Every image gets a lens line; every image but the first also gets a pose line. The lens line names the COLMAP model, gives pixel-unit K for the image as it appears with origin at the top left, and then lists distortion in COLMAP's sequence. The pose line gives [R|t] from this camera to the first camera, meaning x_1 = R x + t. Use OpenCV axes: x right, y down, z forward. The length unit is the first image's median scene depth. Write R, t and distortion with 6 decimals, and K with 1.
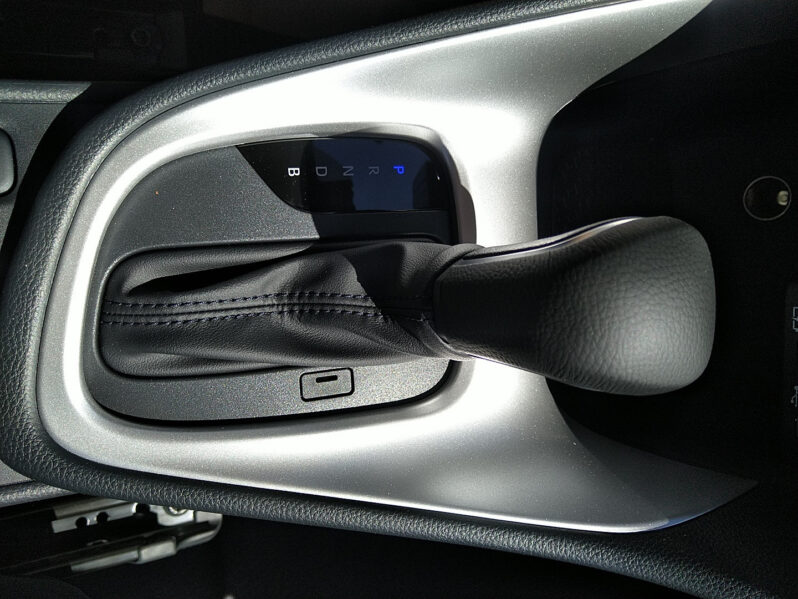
lens RADIAL K [[605.0, 0, 399.0], [0, 605.0, 299.5], [0, 0, 1]] dist [0.020678, -0.044623]
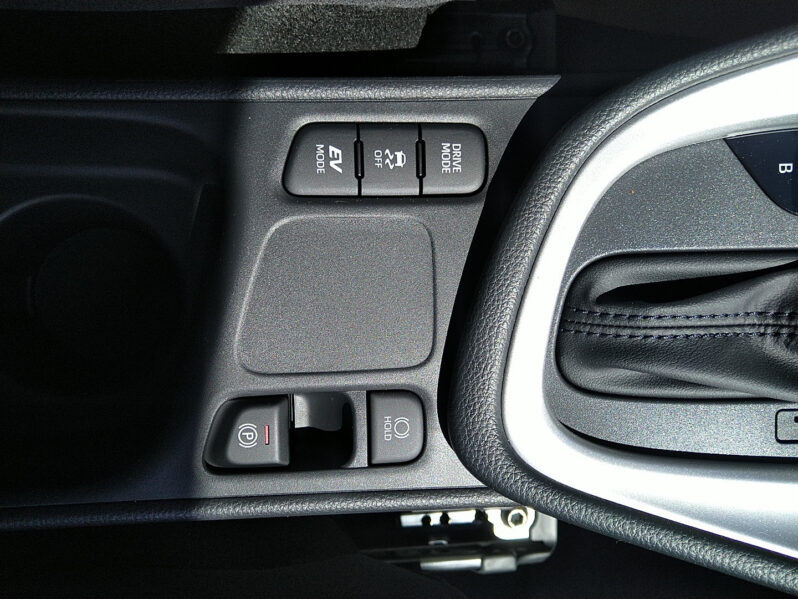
lens RADIAL K [[605.0, 0, 399.0], [0, 605.0, 299.5], [0, 0, 1]] dist [0.020678, -0.044623]
pose [[0.935594, 0.061818, -0.347623, -0.395197], [-0.067808, 0.997685, -0.005080, 0.012057], [0.346505, 0.028325, 0.937621, 0.035390]]
